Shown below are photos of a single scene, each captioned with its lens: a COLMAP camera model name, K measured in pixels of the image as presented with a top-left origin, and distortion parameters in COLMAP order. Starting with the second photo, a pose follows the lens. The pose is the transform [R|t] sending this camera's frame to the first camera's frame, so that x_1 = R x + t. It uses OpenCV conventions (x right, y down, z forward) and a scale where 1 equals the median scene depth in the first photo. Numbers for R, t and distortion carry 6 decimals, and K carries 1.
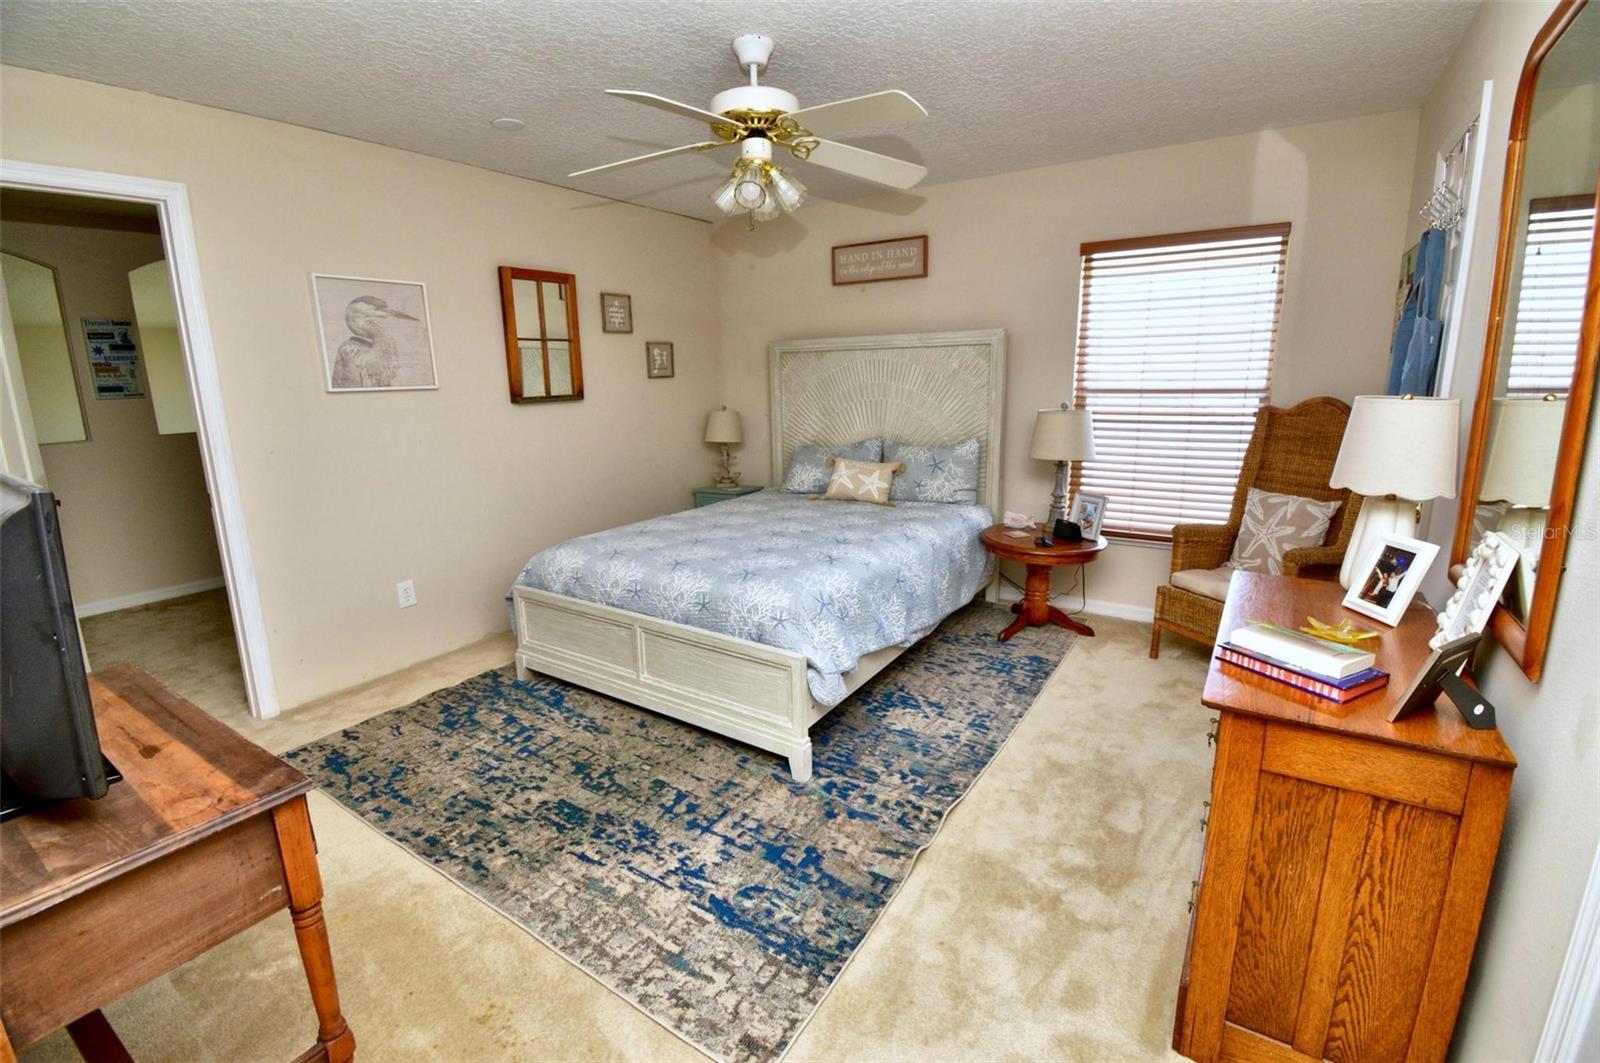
lens RADIAL K [[710.8, 0, 809.9], [0, 710.8, 525.3], [0, 0, 1]] dist [0.013469, -0.020994]
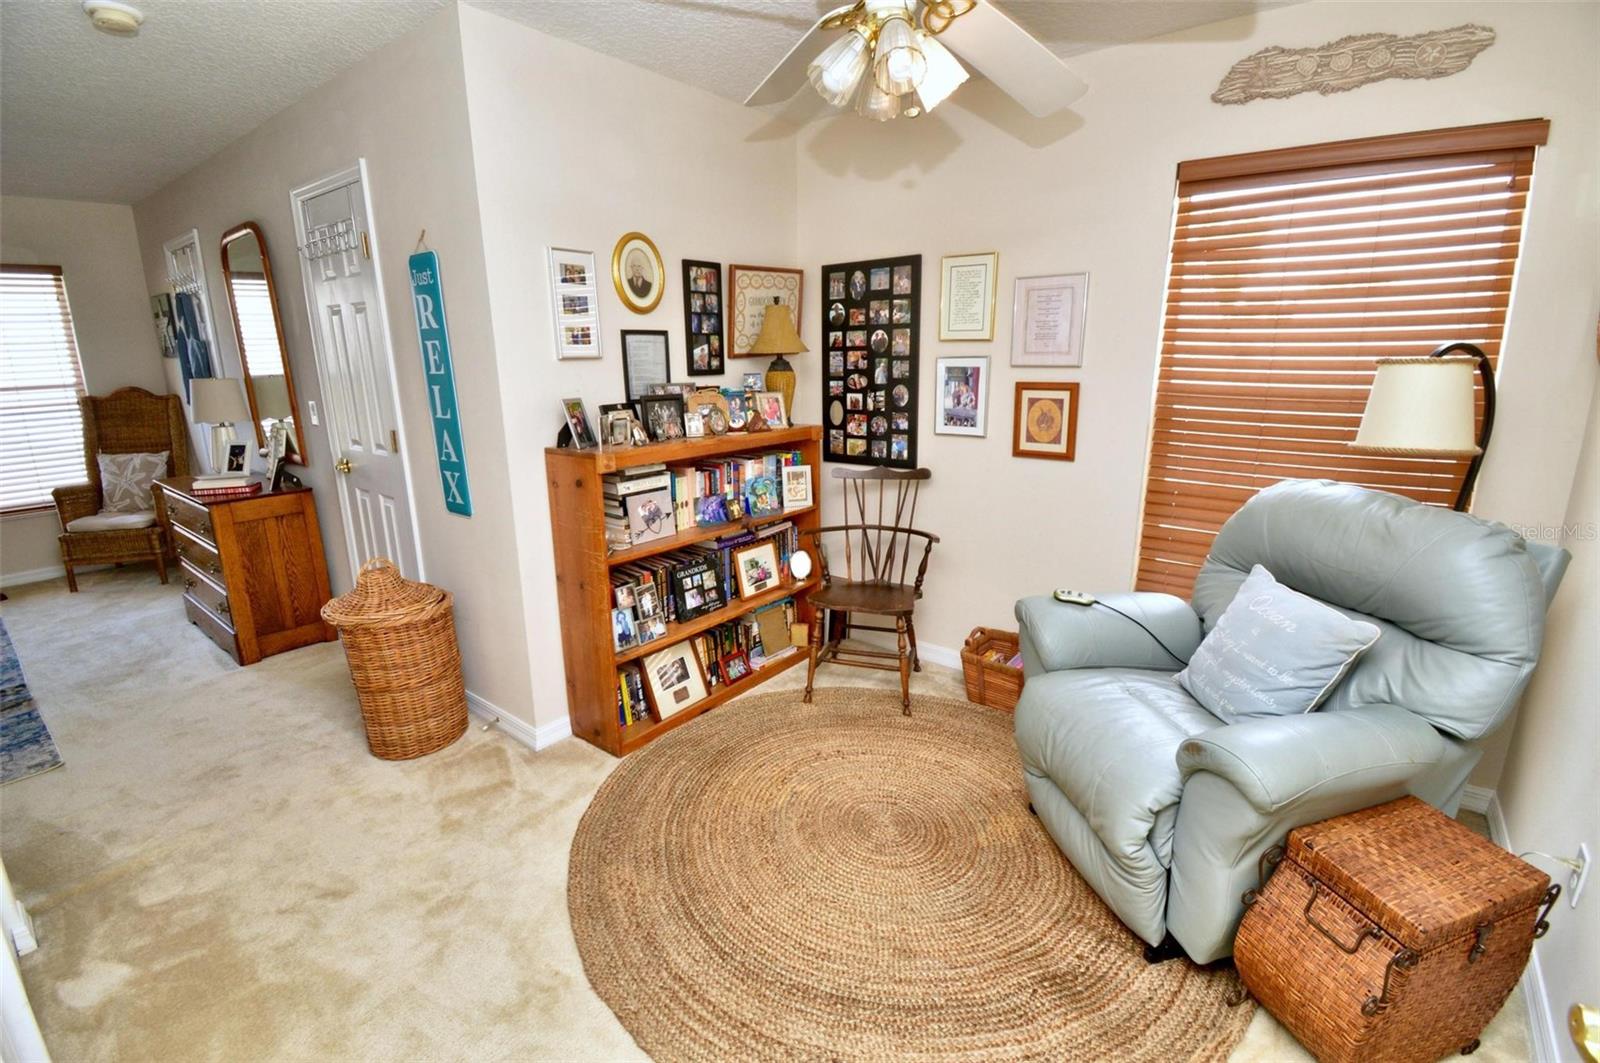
lens RADIAL K [[710.8, 0, 803.9], [0, 710.8, 523.3], [0, 0, 1]] dist [0.013469, -0.020994]
pose [[0.092320, -0.222510, 0.970549, -0.628709], [0.224654, 0.954234, 0.197400, 0.115268], [-0.970055, 0.199814, 0.138083, -0.506477]]
